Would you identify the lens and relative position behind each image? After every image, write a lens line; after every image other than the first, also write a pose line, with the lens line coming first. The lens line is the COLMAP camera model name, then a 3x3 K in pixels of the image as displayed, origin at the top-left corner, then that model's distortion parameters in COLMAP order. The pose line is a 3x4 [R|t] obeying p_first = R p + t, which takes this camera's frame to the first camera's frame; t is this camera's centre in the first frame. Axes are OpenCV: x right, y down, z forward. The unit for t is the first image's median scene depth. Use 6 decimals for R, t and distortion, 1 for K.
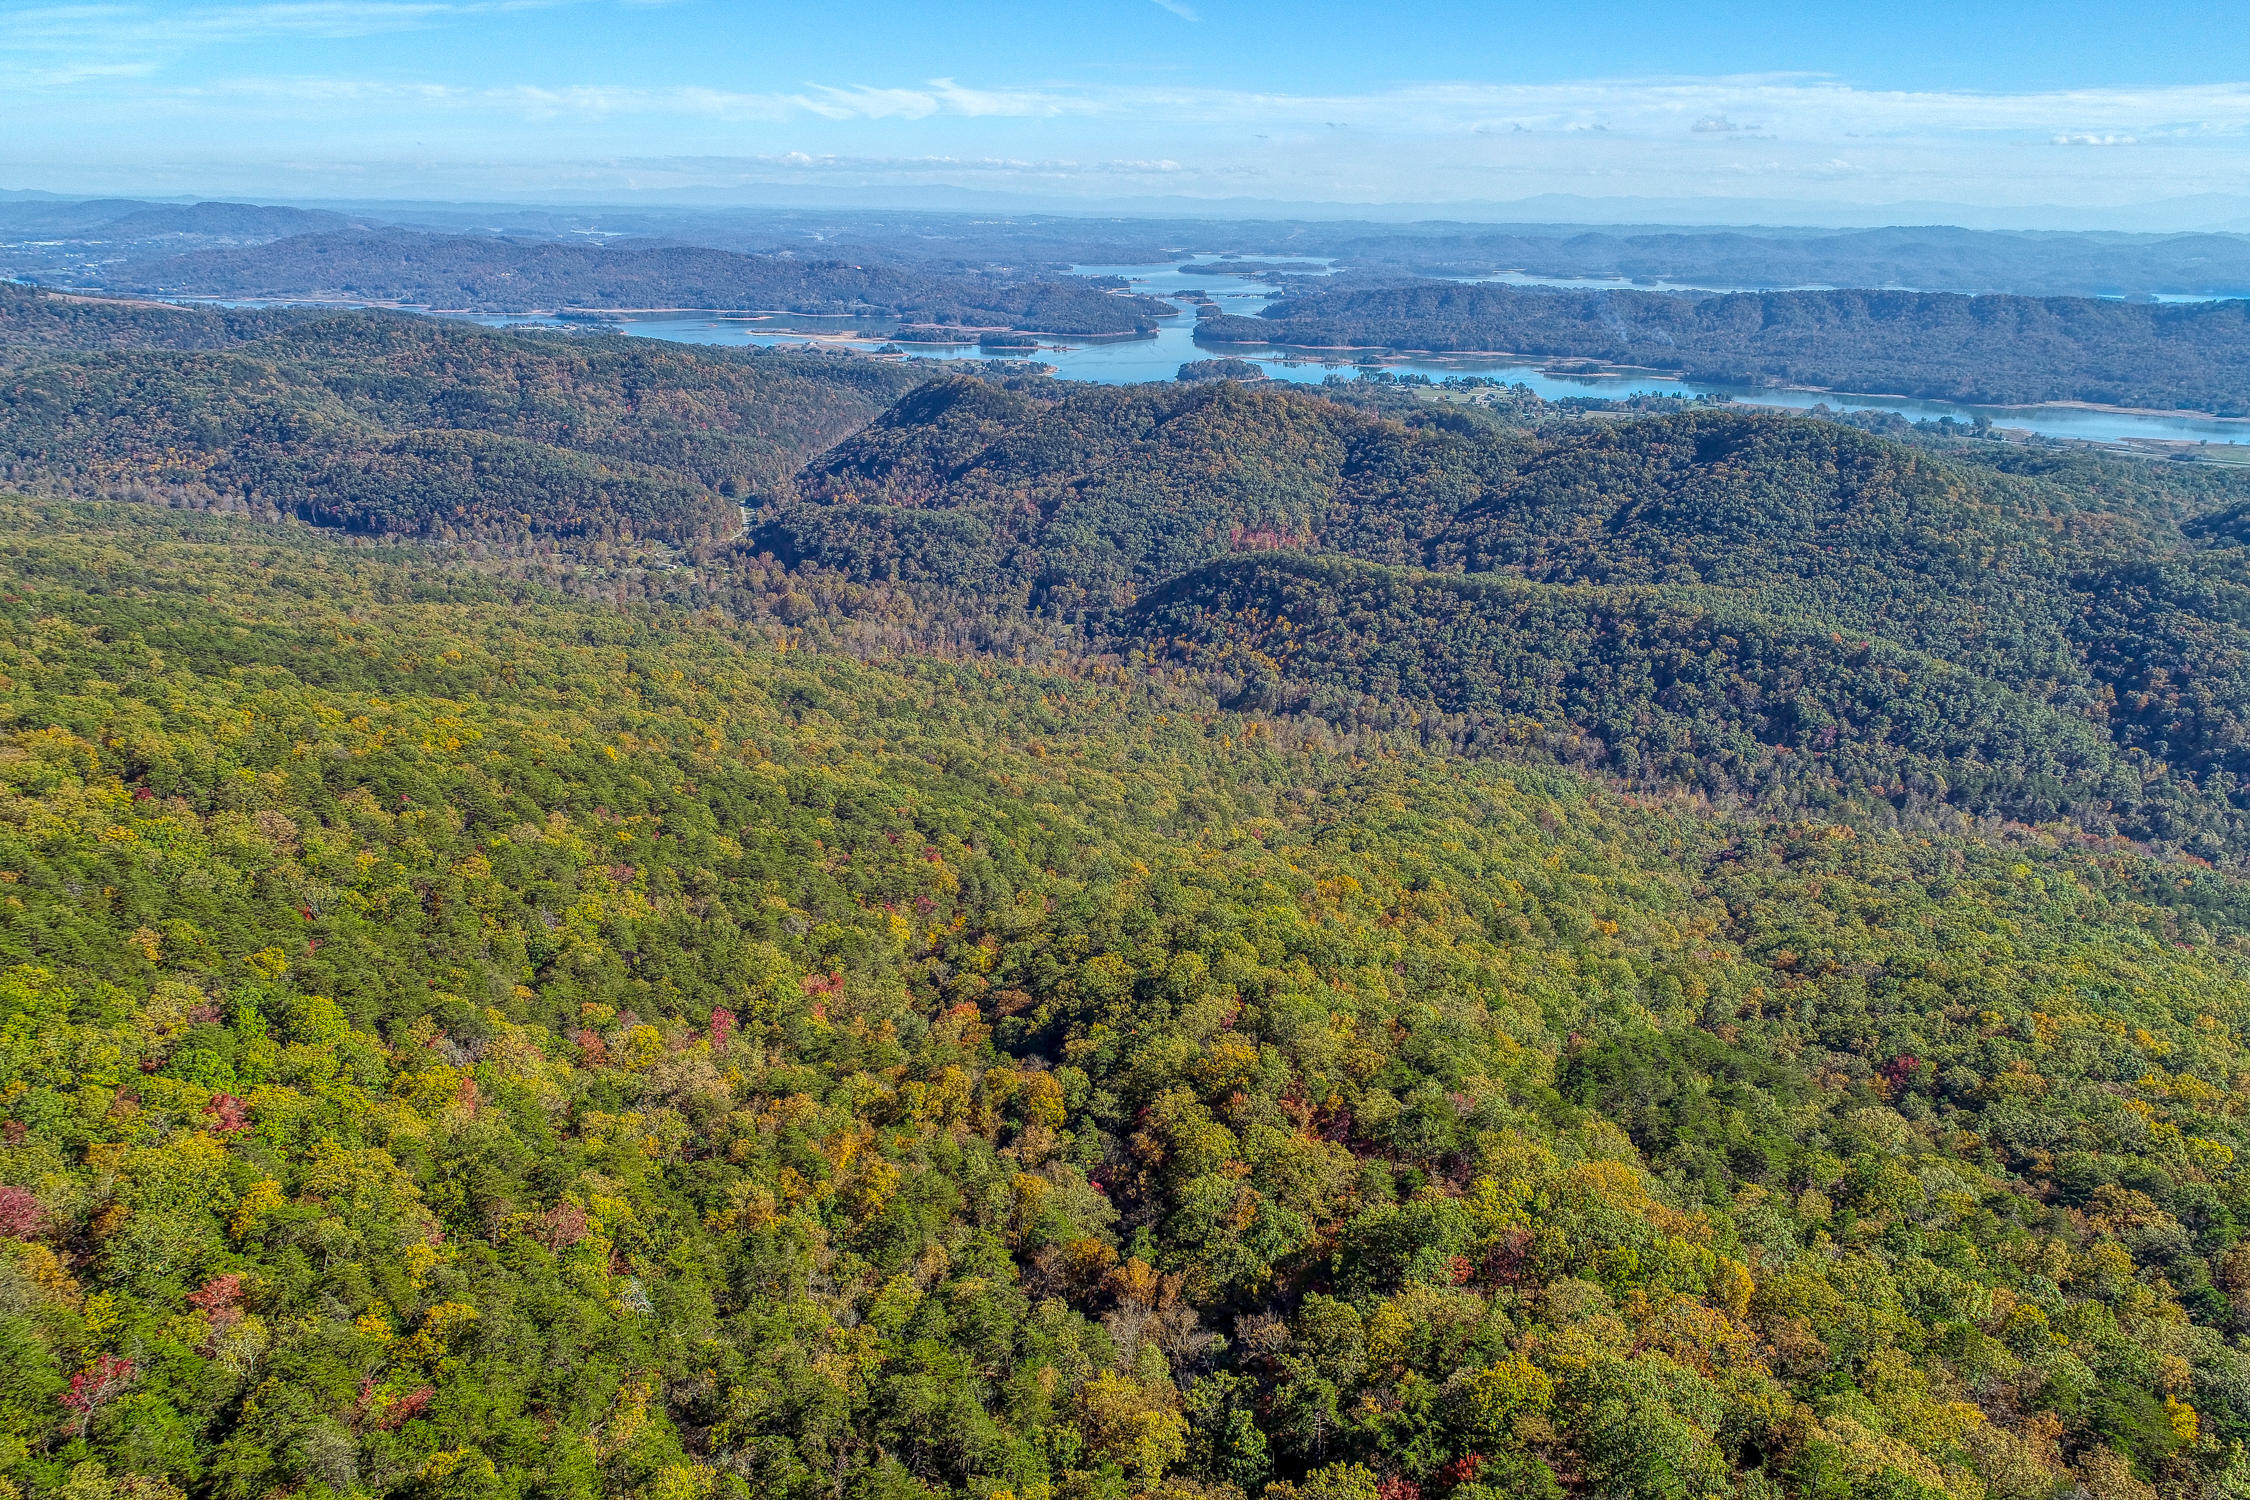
lens RADIAL K [[1519.6, 0, 1125.6], [0, 1519.6, 758.9], [0, 0, 1]] dist [0.002953, 0.000520]
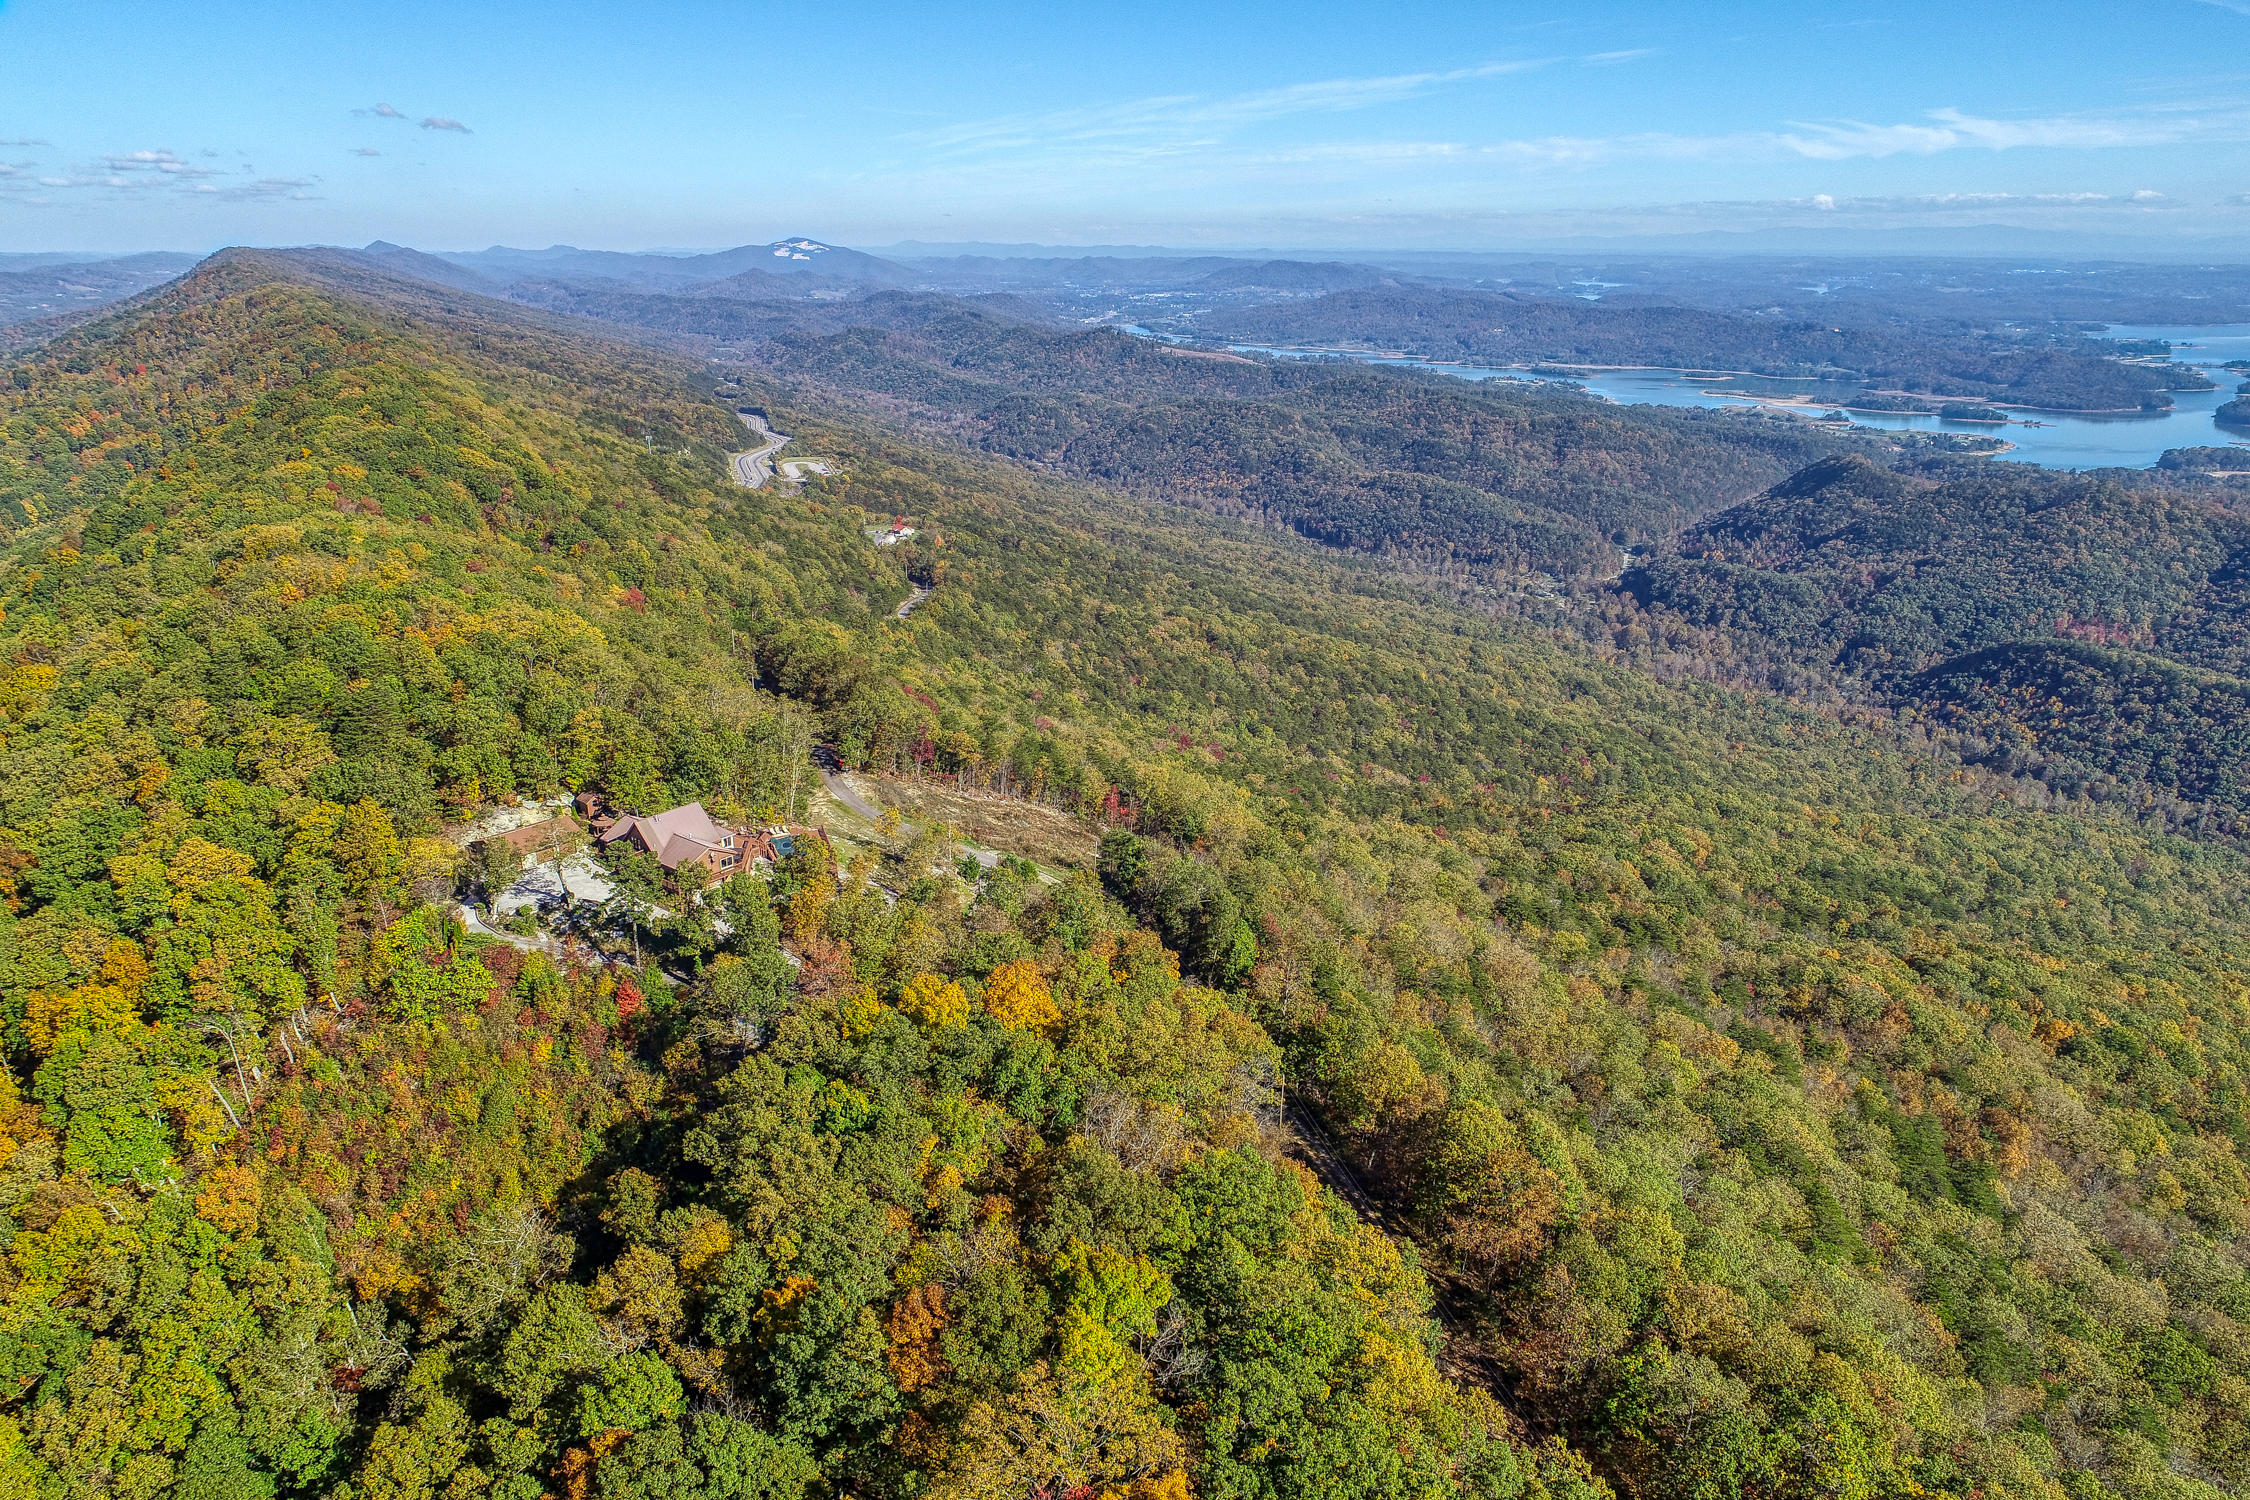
lens RADIAL K [[1519.6, 0, 1125.6], [0, 1519.6, 758.9], [0, 0, 1]] dist [0.002953, 0.000520]
pose [[0.820091, 0.172885, -0.545493, 0.114507], [-0.186982, 0.981902, 0.030089, 0.031892], [0.540822, 0.077322, 0.837575, -0.214088]]
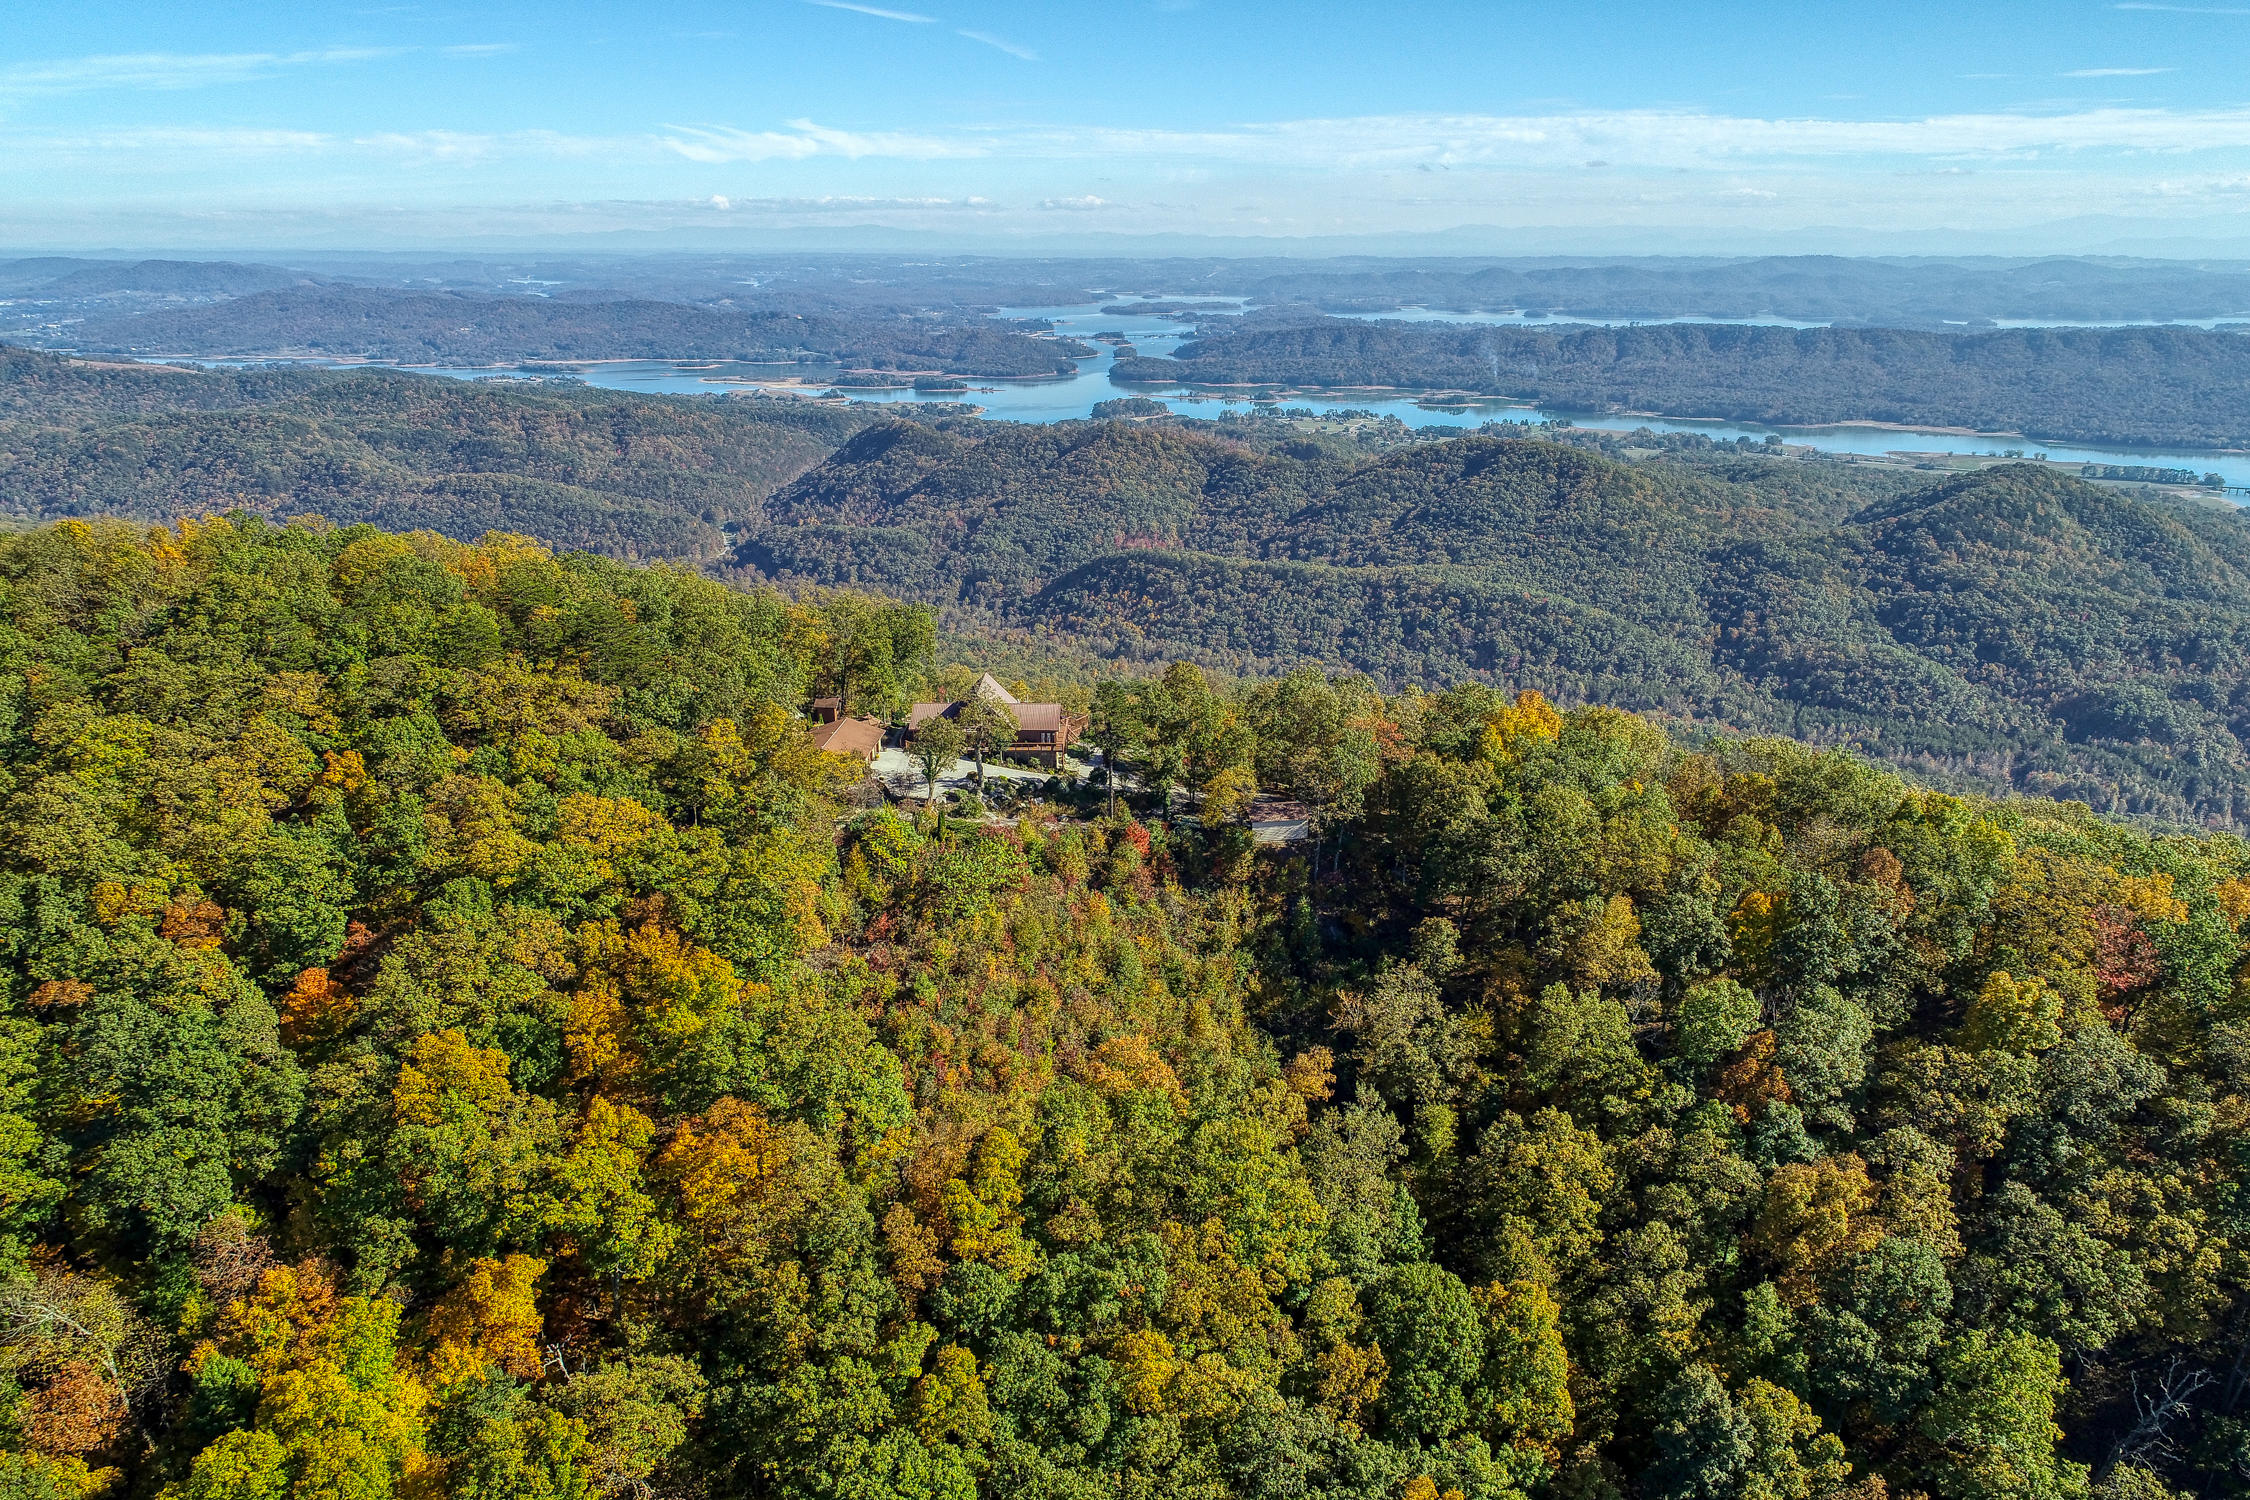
lens RADIAL K [[1519.6, 0, 1125.6], [0, 1519.6, 758.9], [0, 0, 1]] dist [0.002953, 0.000520]
pose [[0.998925, -0.028011, 0.036941, 0.021827], [0.028766, 0.999385, -0.020071, 0.055729], [-0.036356, 0.021112, 0.999116, -0.248631]]
